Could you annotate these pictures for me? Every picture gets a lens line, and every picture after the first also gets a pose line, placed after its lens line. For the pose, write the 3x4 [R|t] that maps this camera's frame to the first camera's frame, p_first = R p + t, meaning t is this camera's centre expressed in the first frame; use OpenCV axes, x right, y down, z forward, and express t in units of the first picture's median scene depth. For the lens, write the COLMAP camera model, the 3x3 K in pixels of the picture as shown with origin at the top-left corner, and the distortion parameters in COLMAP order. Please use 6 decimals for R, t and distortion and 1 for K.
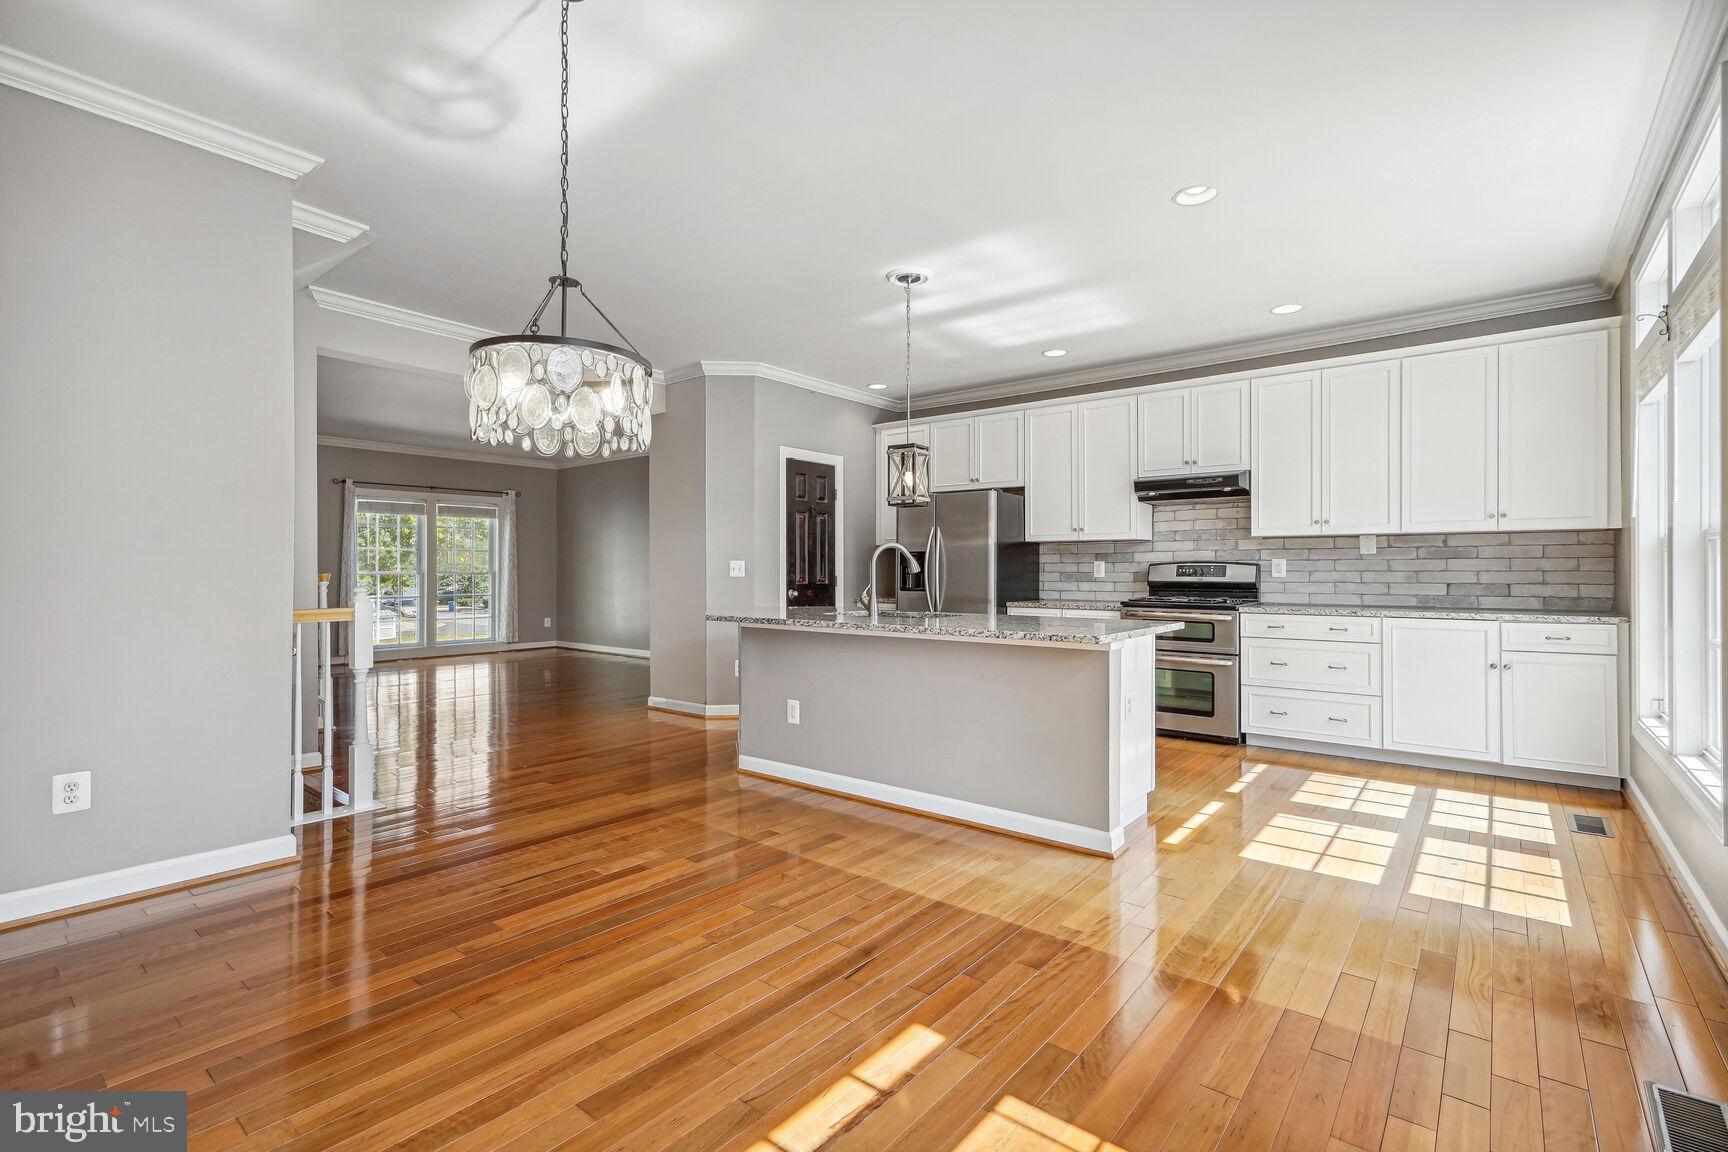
lens RADIAL K [[785.4, 0, 864.0], [0, 785.4, 576.0], [0, 0, 1]] dist [-0.000369, 0.000396]
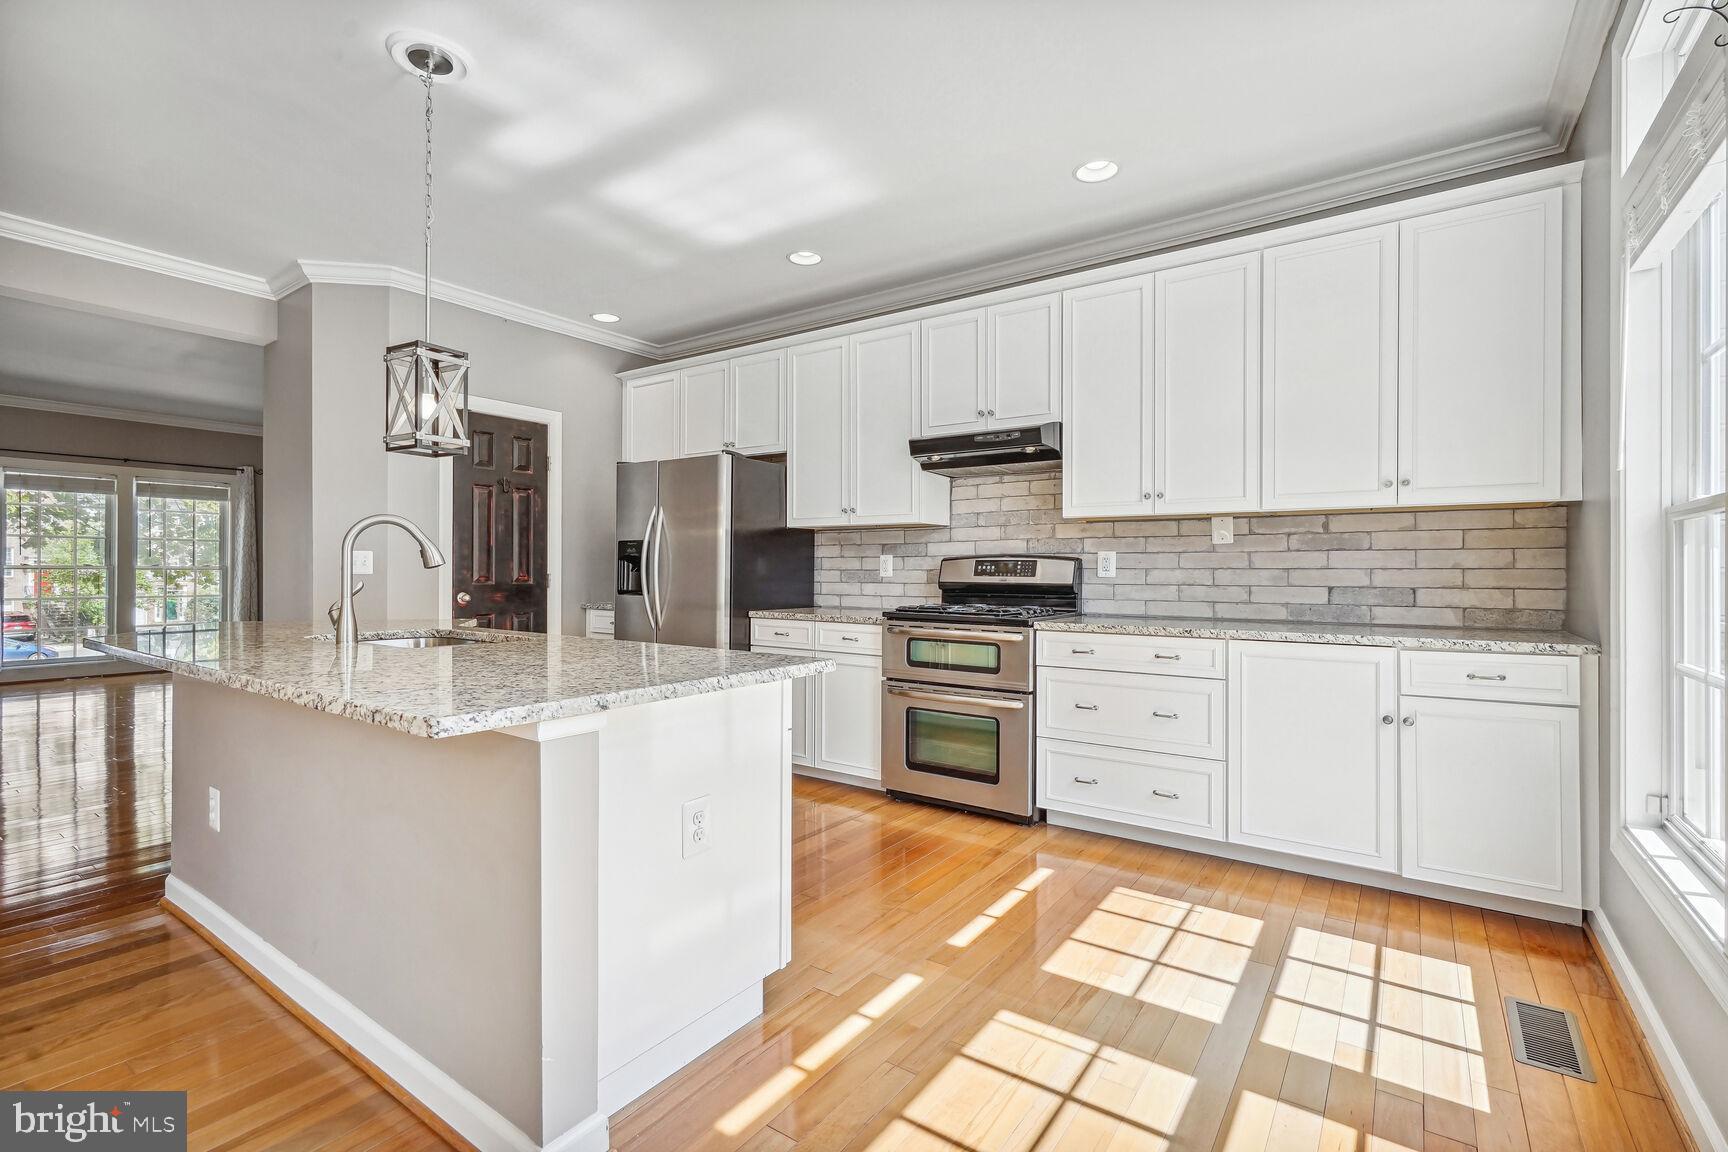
lens RADIAL K [[783.8, 0, 864.0], [0, 783.8, 576.0], [0, 0, 1]] dist [-0.001653, 0.000231]
pose [[0.997967, 0.003286, 0.063646, 0.283947], [-0.003326, 0.999994, 0.000528, 0.000833], [-0.063644, -0.000739, 0.997972, 0.332399]]
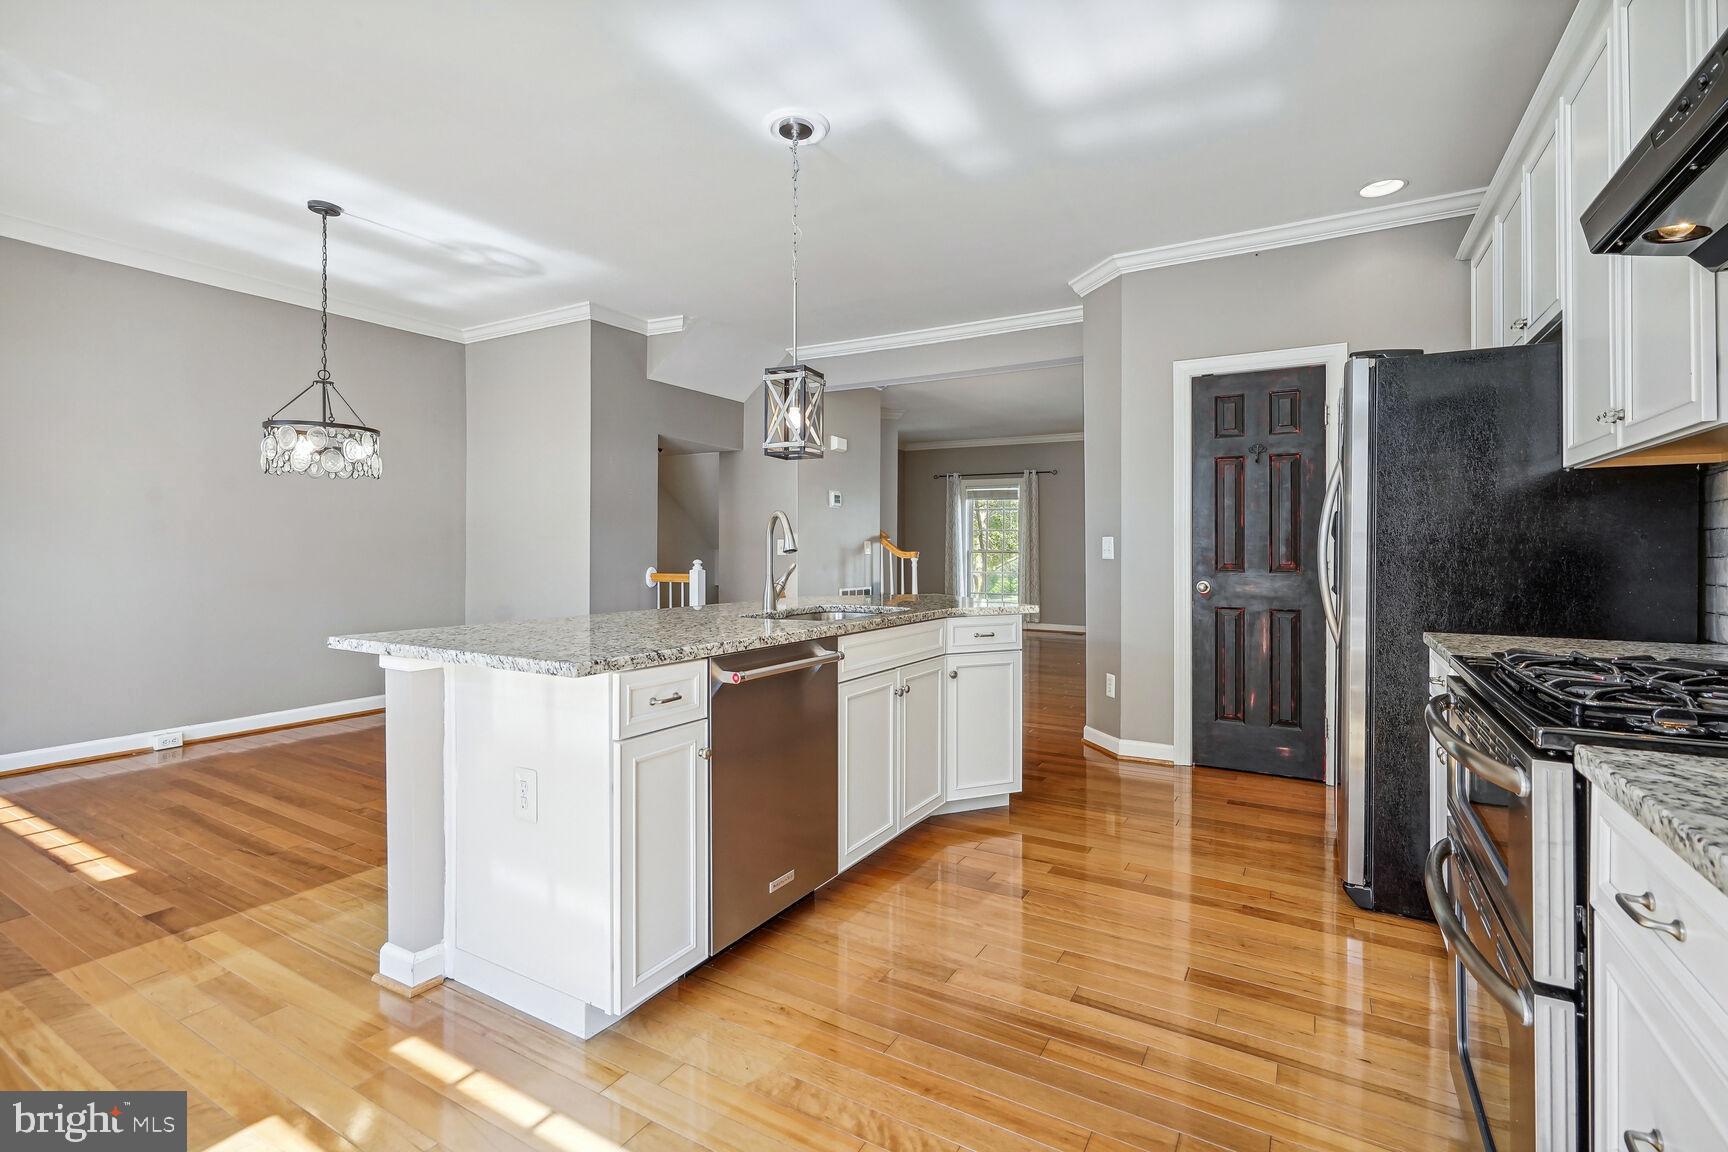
lens RADIAL K [[798.2, 0, 859.9], [0, 798.2, 548.9], [0, 0, 1]] dist [-0.000504, 0.000233]
pose [[0.144780, -0.000737, -0.989464, 0.633875], [-0.010325, 0.999944, -0.002255, -0.004817], [0.989410, 0.010543, 0.144765, 0.790900]]
